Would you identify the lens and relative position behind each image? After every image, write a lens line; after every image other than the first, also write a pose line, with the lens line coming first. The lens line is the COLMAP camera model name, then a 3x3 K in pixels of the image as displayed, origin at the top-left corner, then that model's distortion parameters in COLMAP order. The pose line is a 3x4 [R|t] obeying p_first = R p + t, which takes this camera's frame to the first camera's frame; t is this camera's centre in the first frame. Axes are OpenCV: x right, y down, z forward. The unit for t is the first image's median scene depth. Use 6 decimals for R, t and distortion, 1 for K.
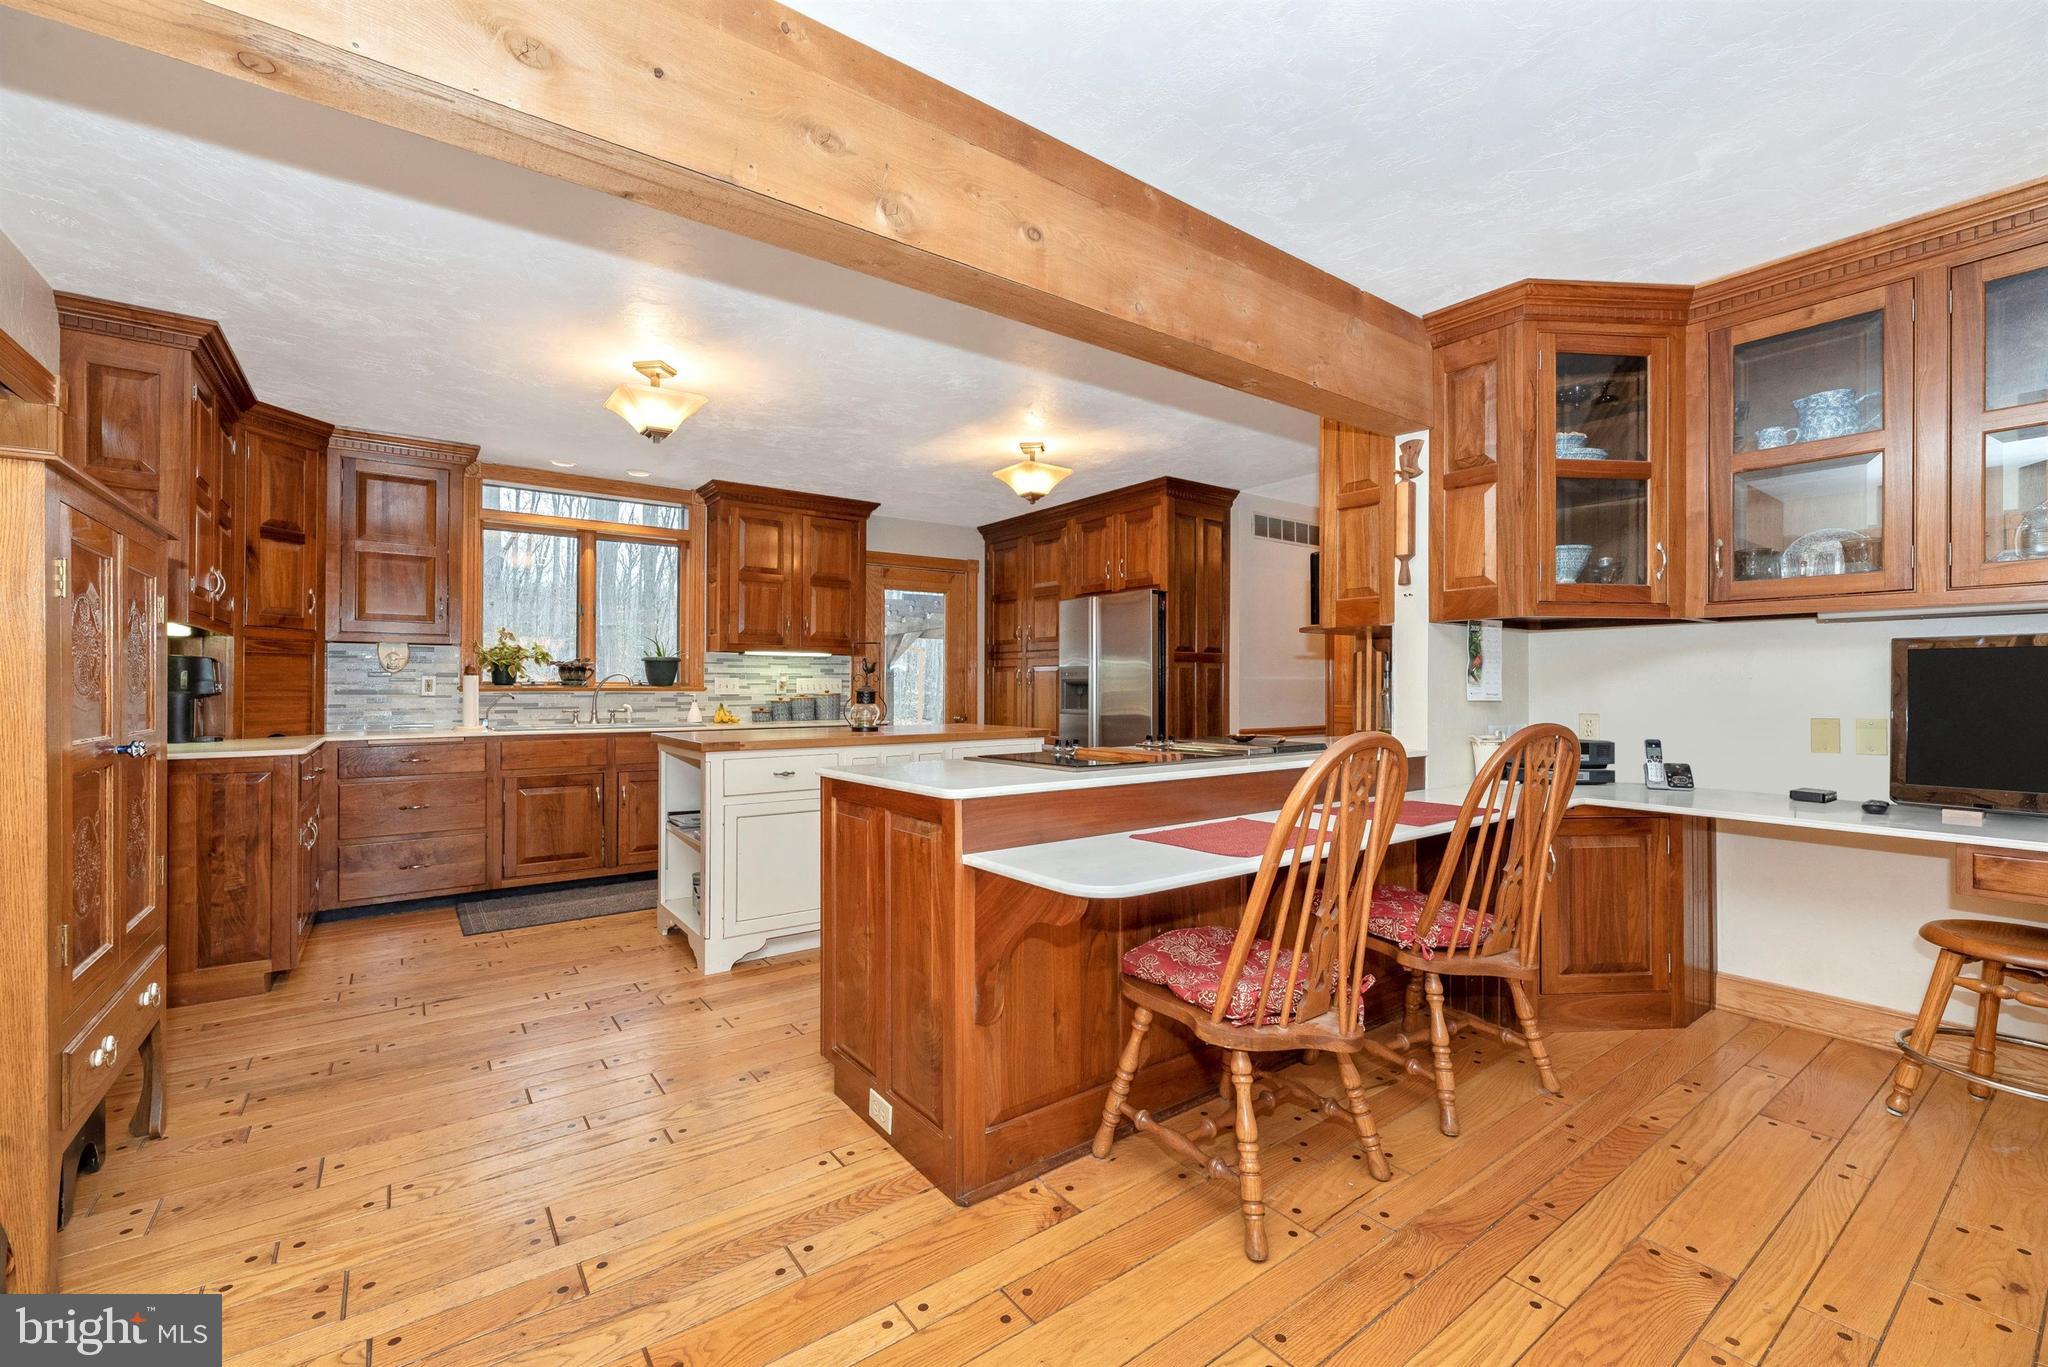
lens RADIAL K [[838.2, 0, 1021.1], [0, 838.2, 679.3], [0, 0, 1]] dist [-0.001914, 0.000100]
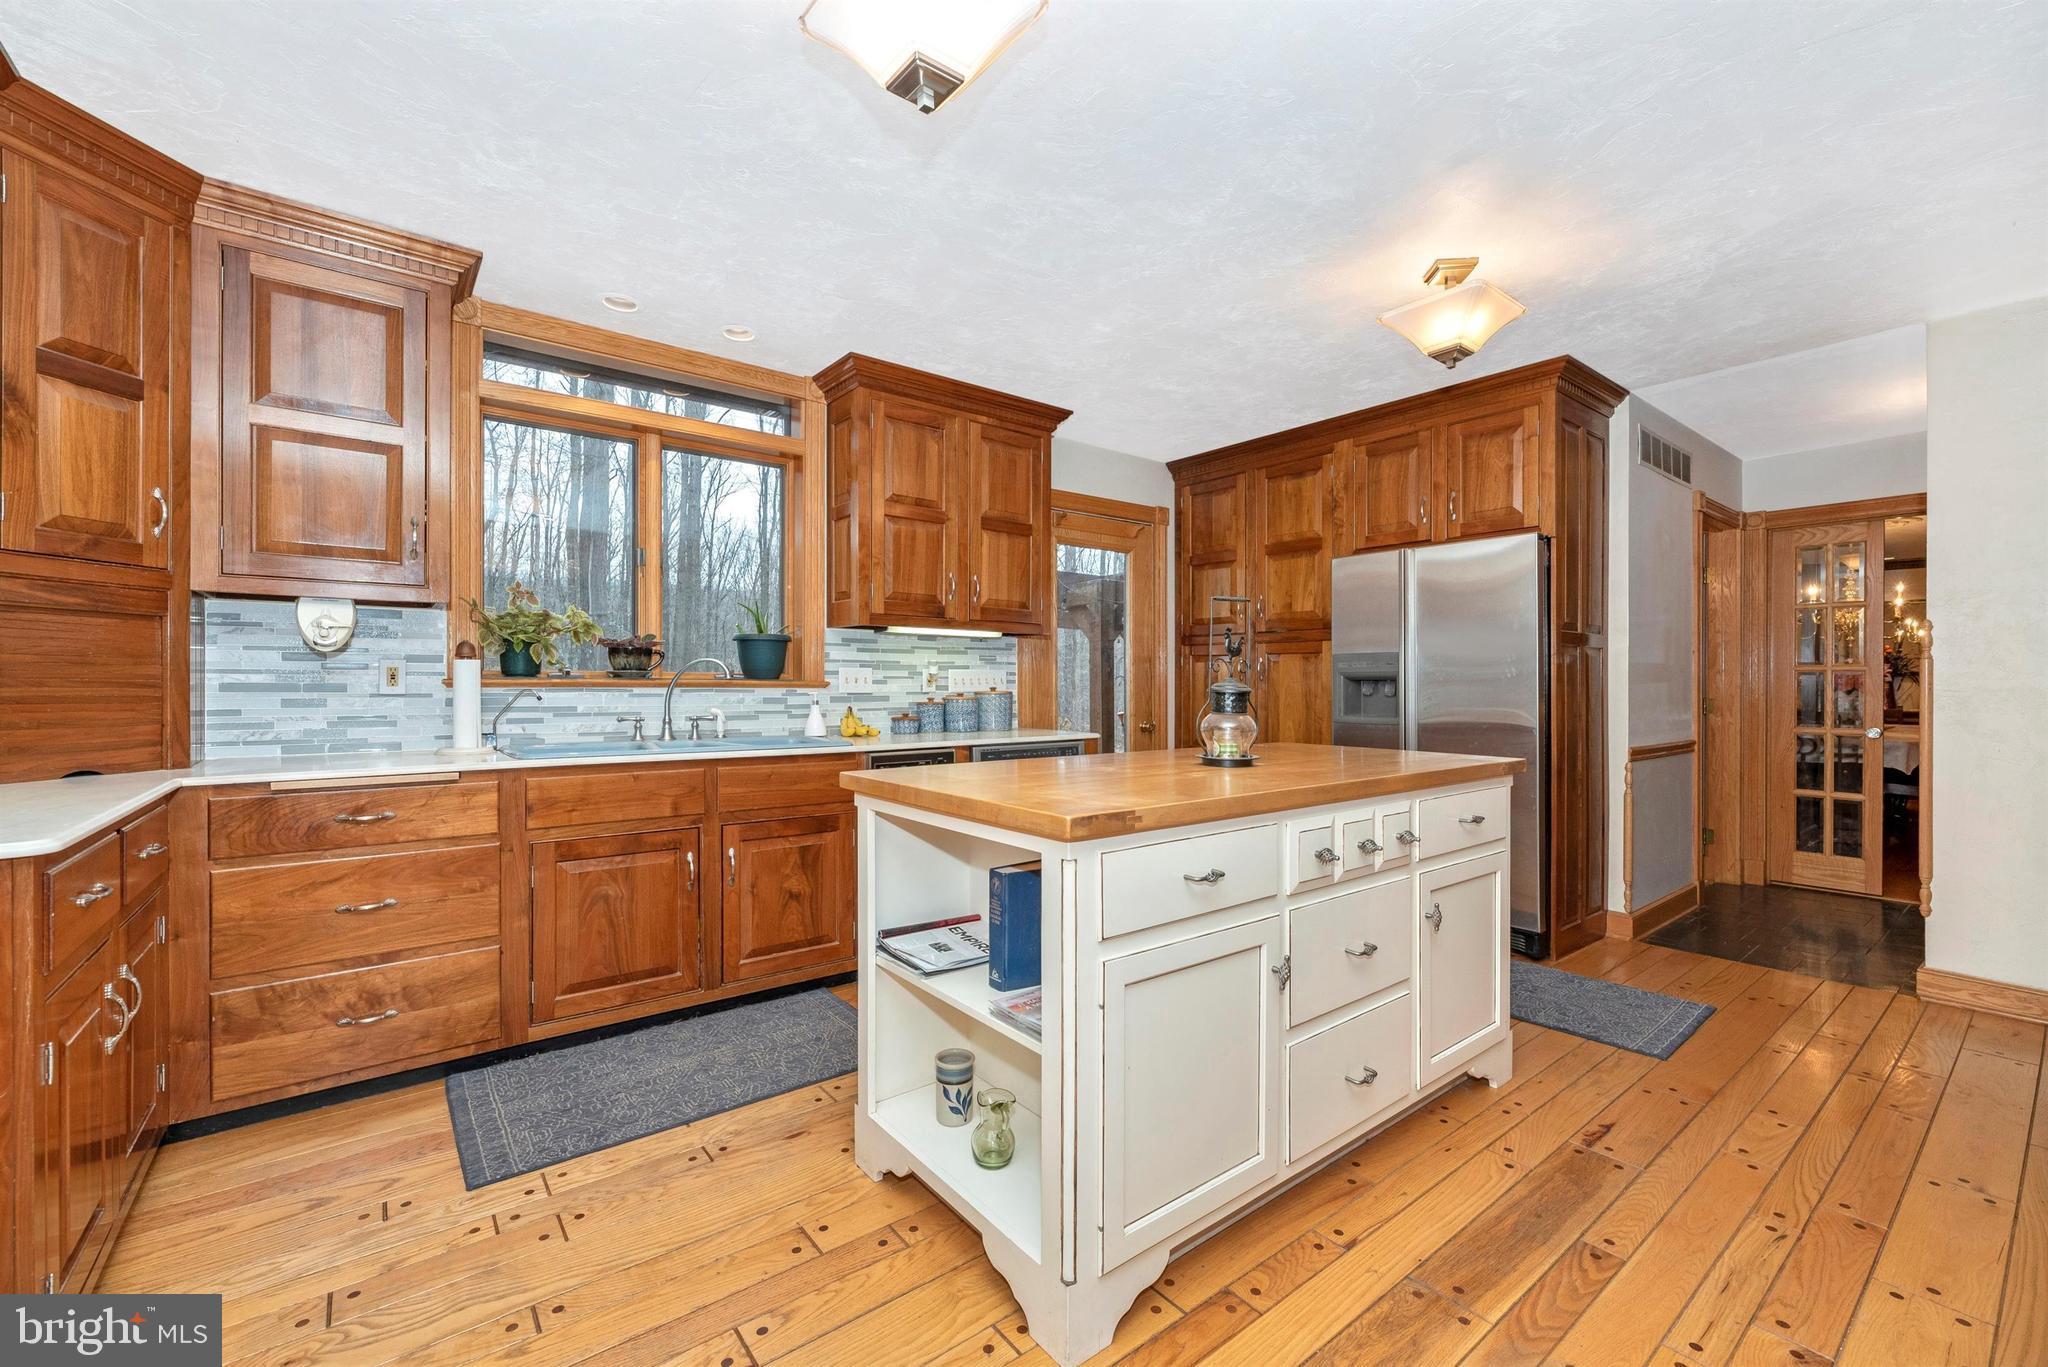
lens RADIAL K [[838.2, 0, 1025.3], [0, 838.2, 689.7], [0, 0, 1]] dist [-0.001914, 0.000100]
pose [[0.999697, 0.004288, 0.024222, -0.282488], [-0.004707, 0.999840, 0.017268, 0.004417], [-0.024144, -0.017377, 0.999557, 0.407979]]
